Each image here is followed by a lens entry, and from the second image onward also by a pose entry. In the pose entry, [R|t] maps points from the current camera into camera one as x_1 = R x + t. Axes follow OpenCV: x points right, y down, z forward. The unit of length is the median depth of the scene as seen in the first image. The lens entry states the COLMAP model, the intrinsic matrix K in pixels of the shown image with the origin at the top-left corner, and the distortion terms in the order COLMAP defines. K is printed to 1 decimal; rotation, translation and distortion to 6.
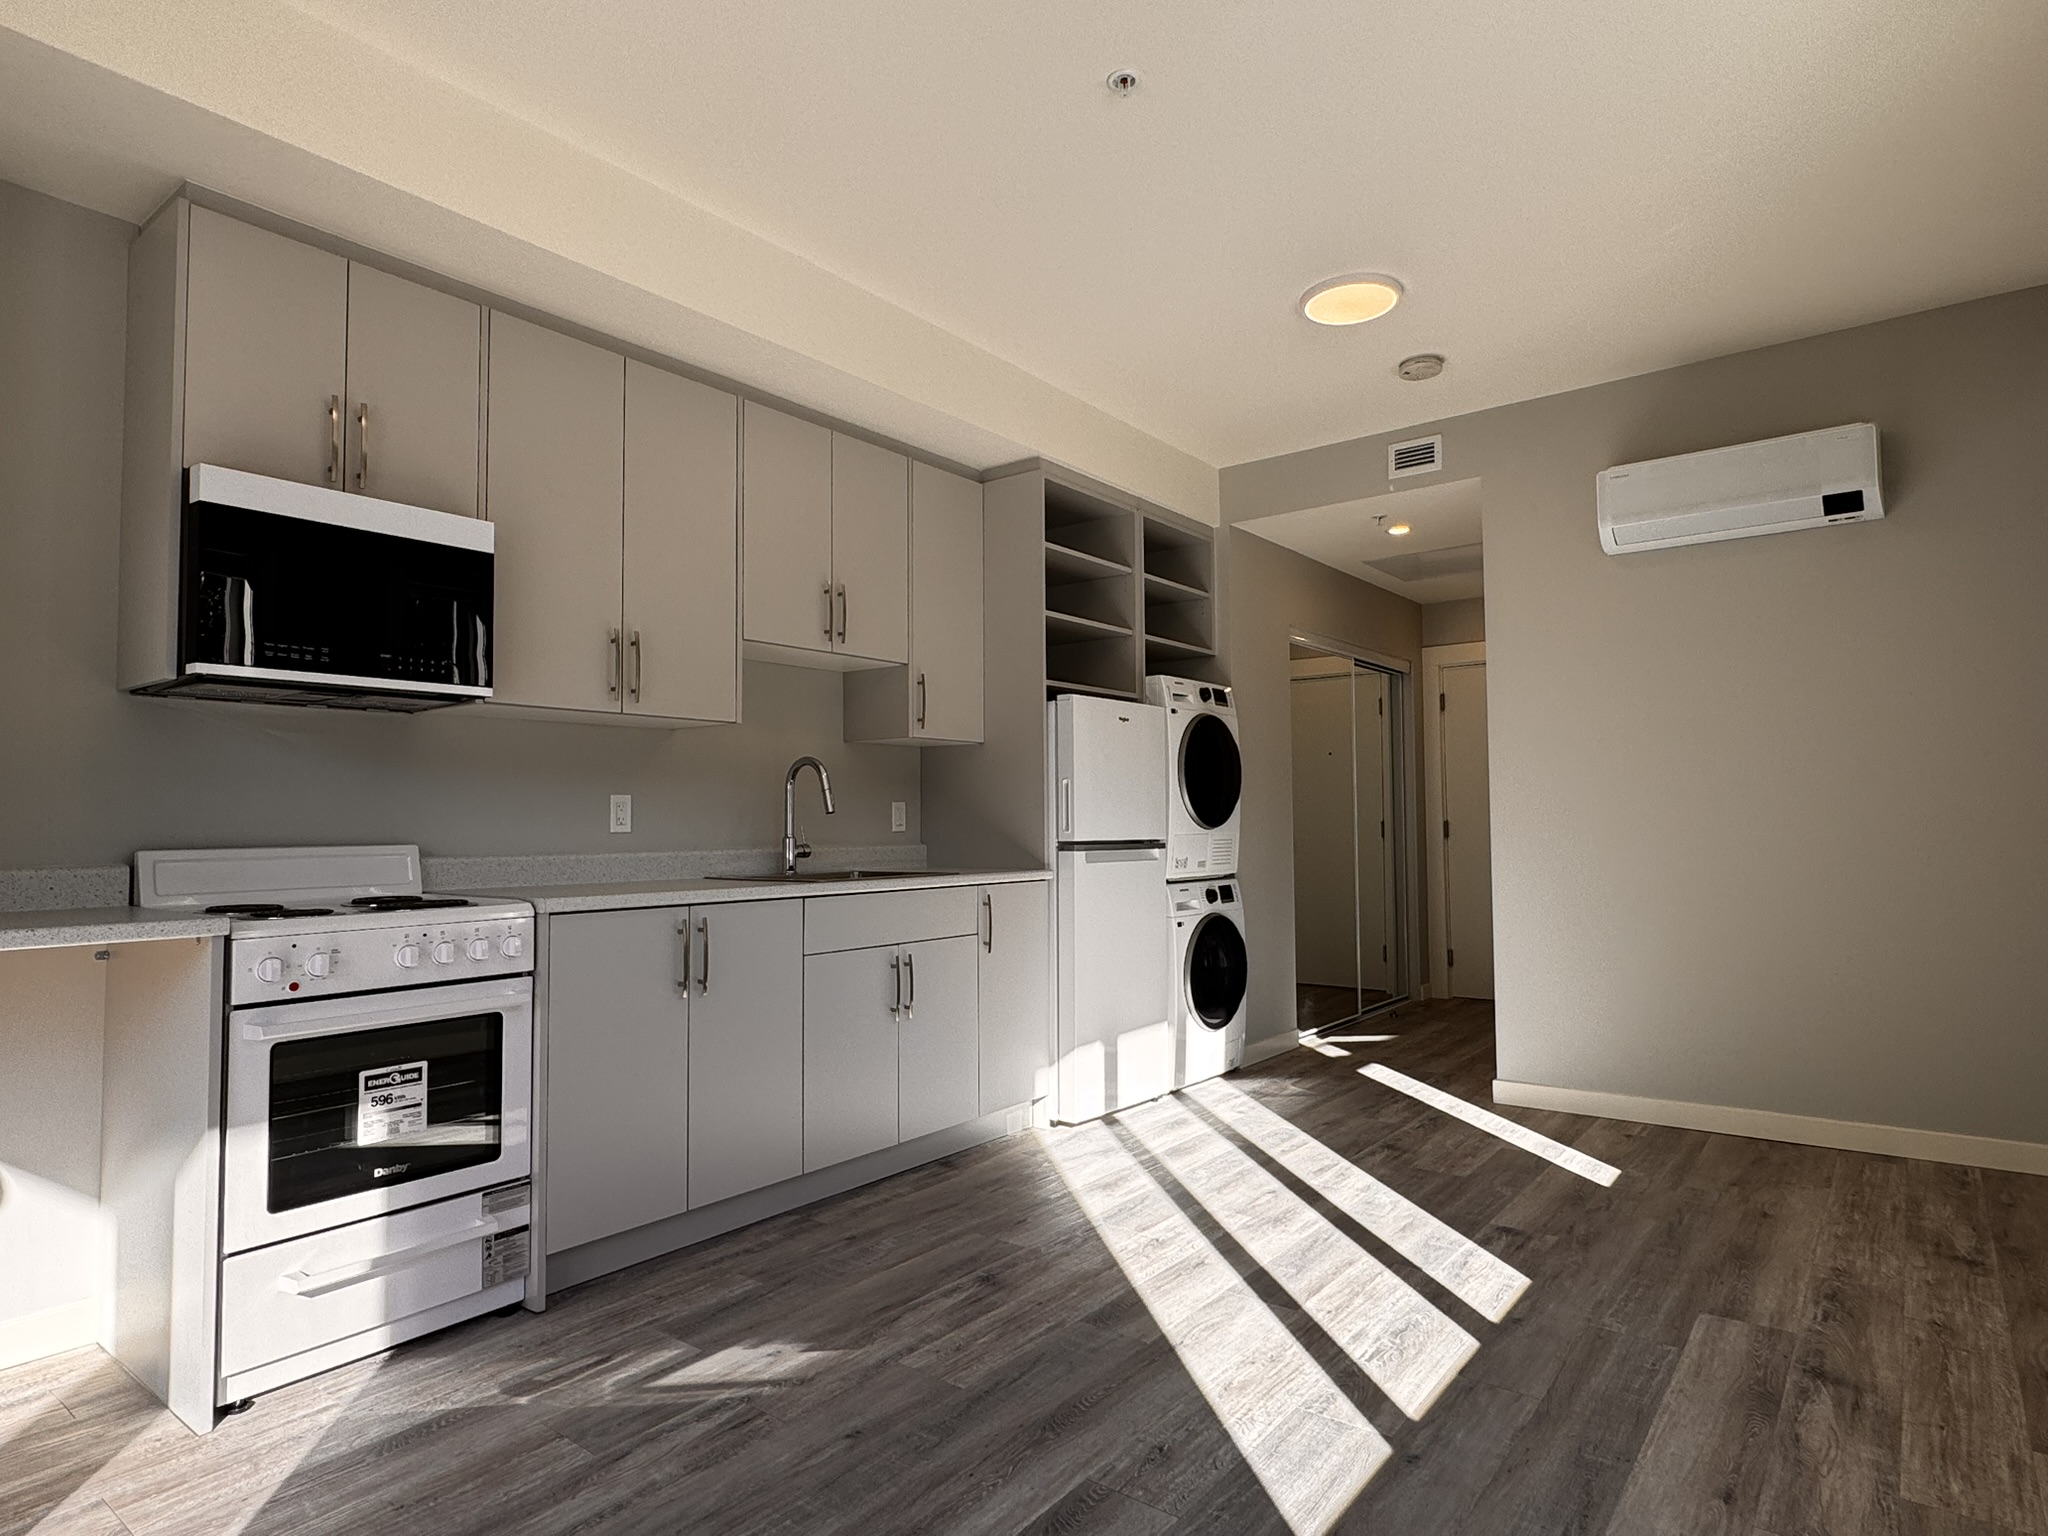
lens RADIAL K [[1148.8, 0, 1017.8], [0, 1148.8, 764.7], [0, 0, 1]] dist [0.000935, -0.000771]
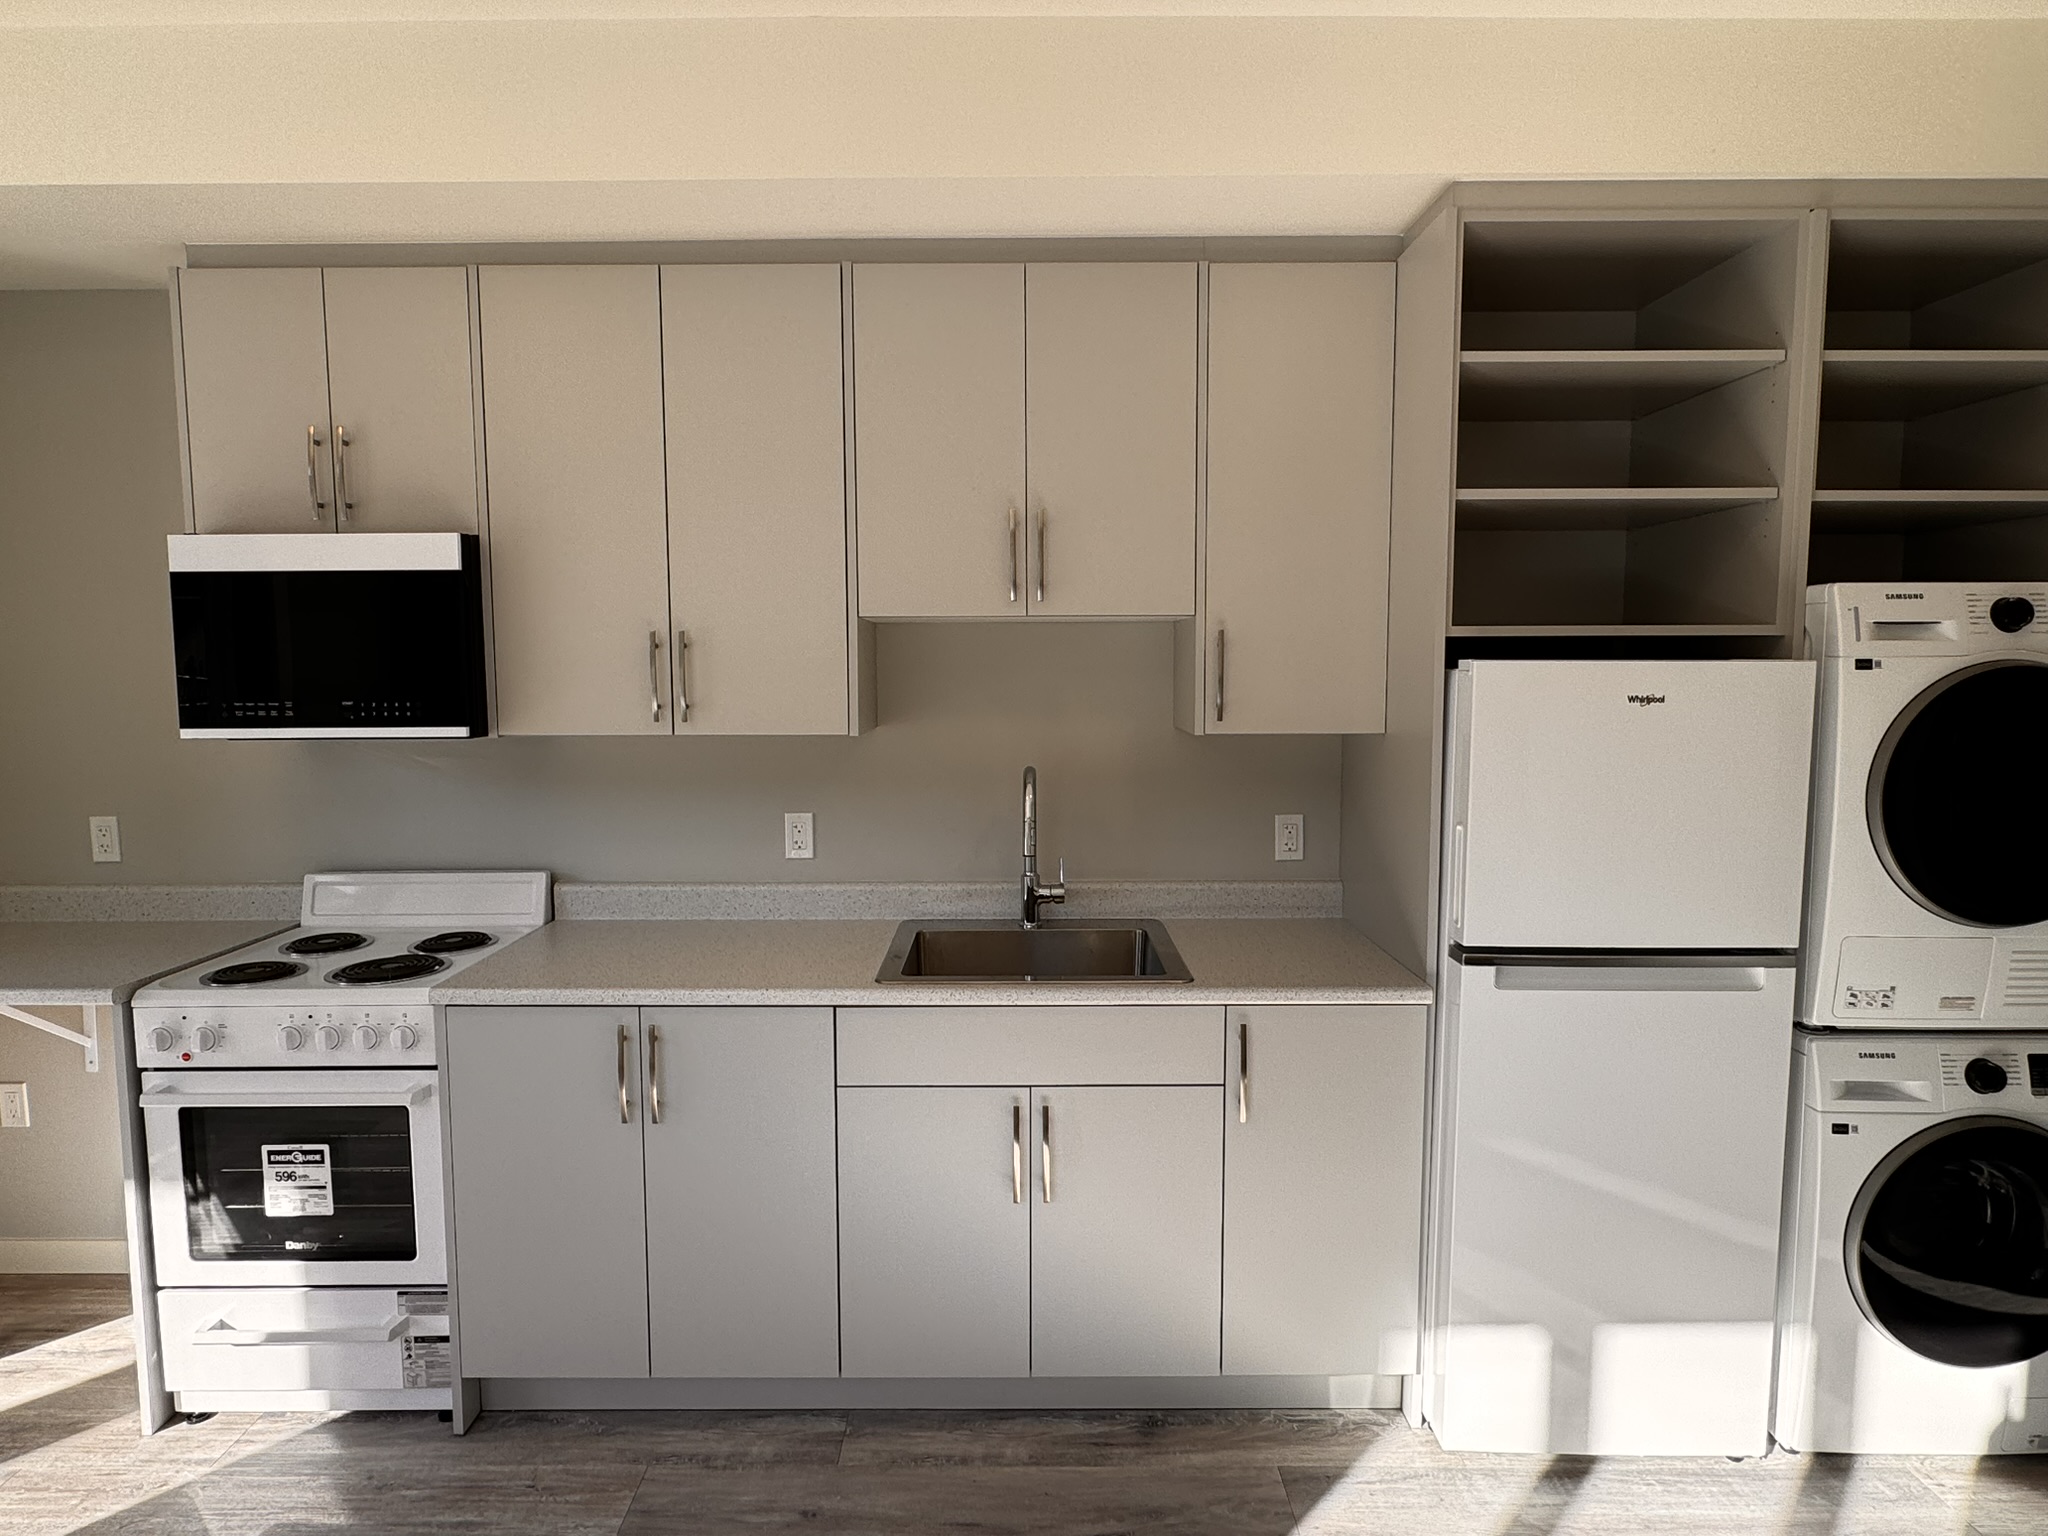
lens RADIAL K [[1148.8, 0, 1011.3], [0, 1148.8, 760.4], [0, 0, 1]] dist [0.000935, -0.000771]
pose [[0.613558, 0.072545, -0.786310, 0.448632], [0.040198, 0.991611, 0.122853, -0.121876], [0.788626, -0.106985, 0.605494, 0.733247]]
